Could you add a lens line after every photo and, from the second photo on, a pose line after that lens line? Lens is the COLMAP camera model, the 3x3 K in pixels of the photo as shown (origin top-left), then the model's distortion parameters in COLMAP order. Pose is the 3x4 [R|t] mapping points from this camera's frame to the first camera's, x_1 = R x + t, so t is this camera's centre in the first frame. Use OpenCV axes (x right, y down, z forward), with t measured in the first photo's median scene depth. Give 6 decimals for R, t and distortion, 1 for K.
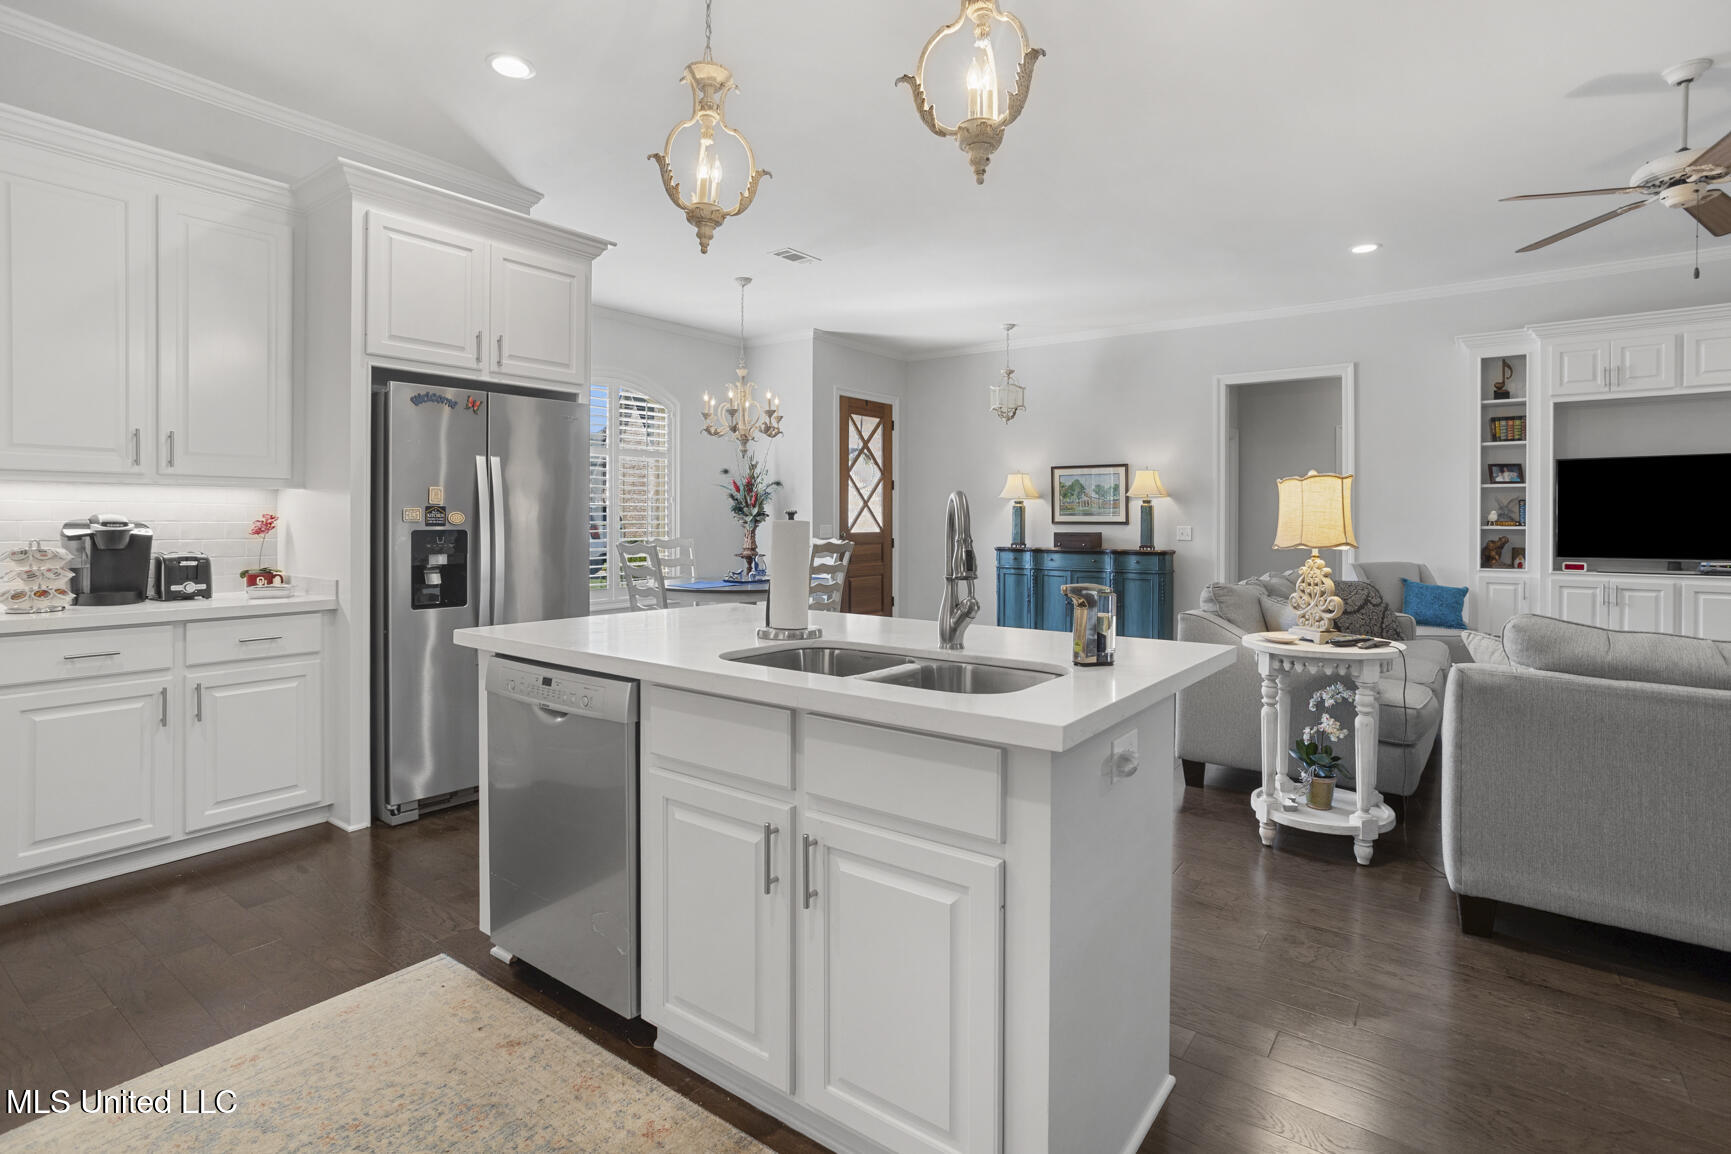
lens RADIAL K [[878.5, 0, 892.7], [0, 878.5, 528.2], [0, 0, 1]] dist [-0.003121, 0.003164]
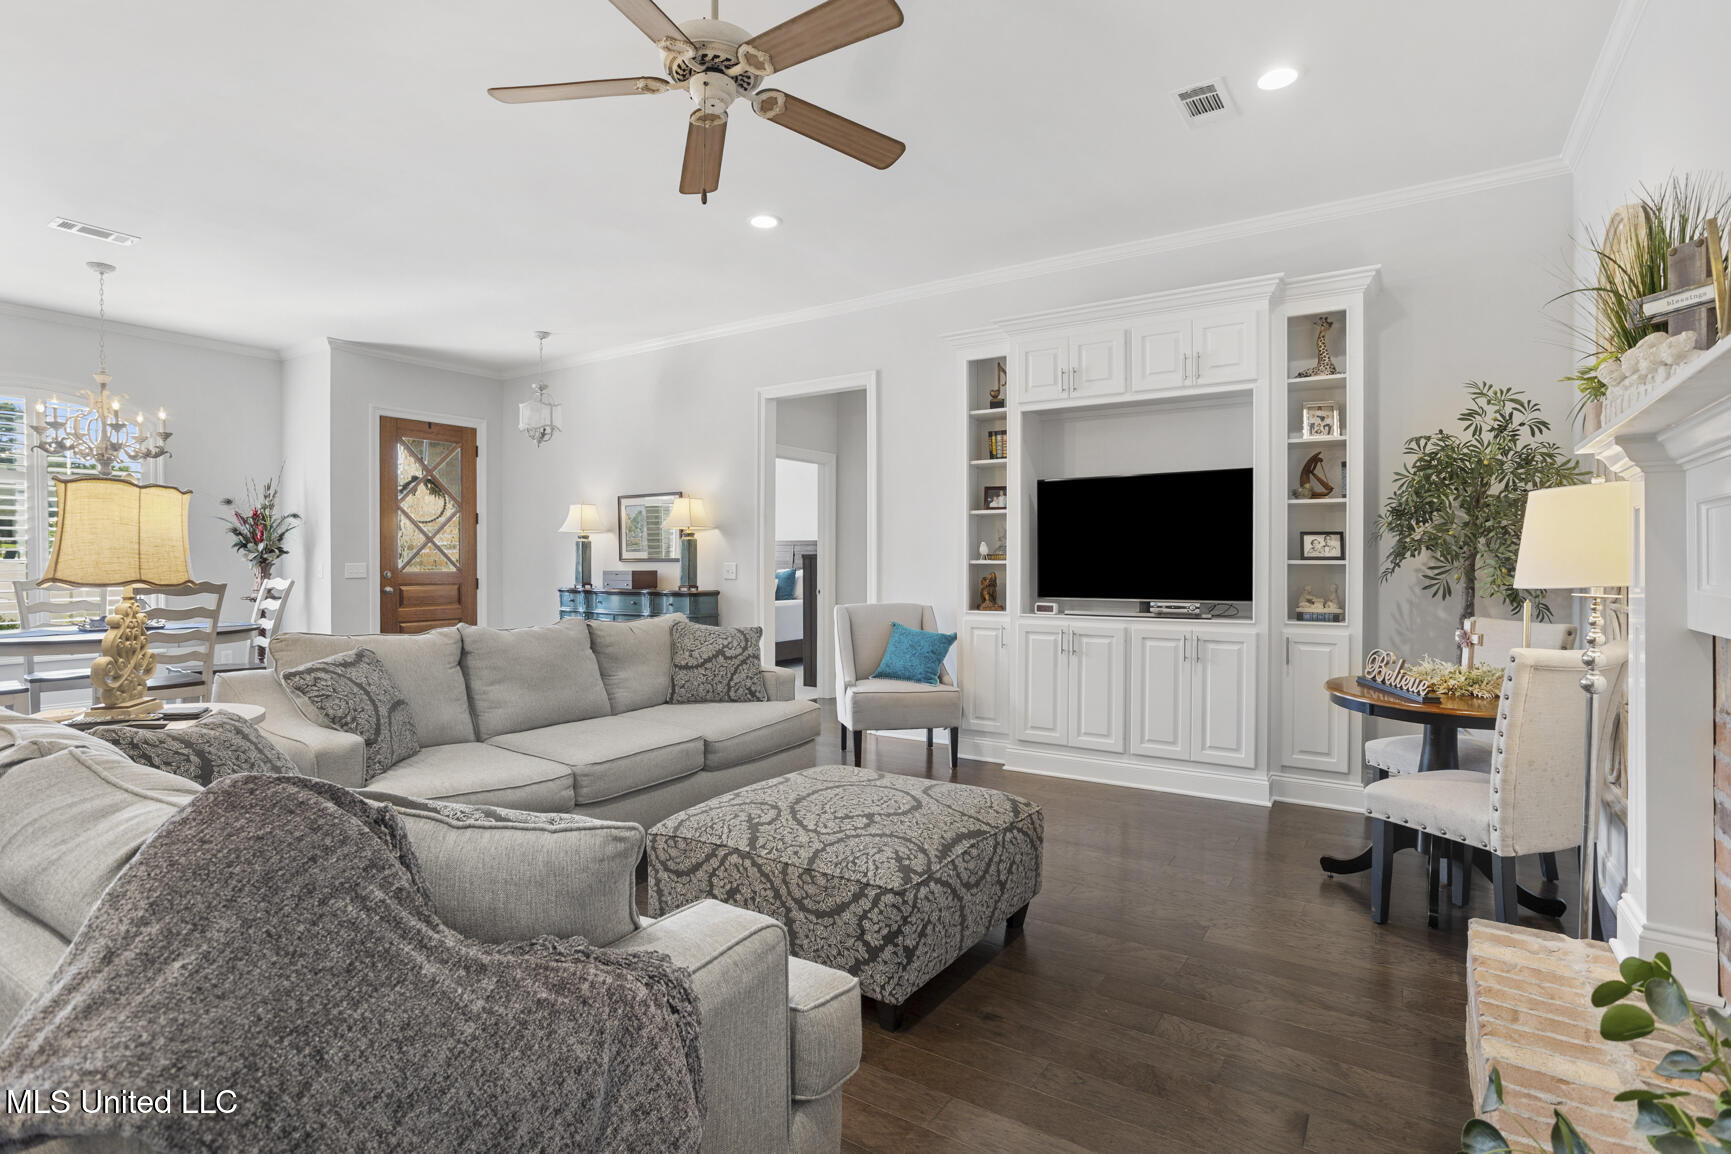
lens RADIAL K [[878.5, 0, 861.2], [0, 878.5, 570.9], [0, 0, 1]] dist [-0.003121, 0.003164]
pose [[0.999524, -0.003920, 0.030592, 0.437911], [0.003899, 0.999992, 0.000743, 0.005279], [-0.030594, -0.000623, 0.999532, 0.128141]]
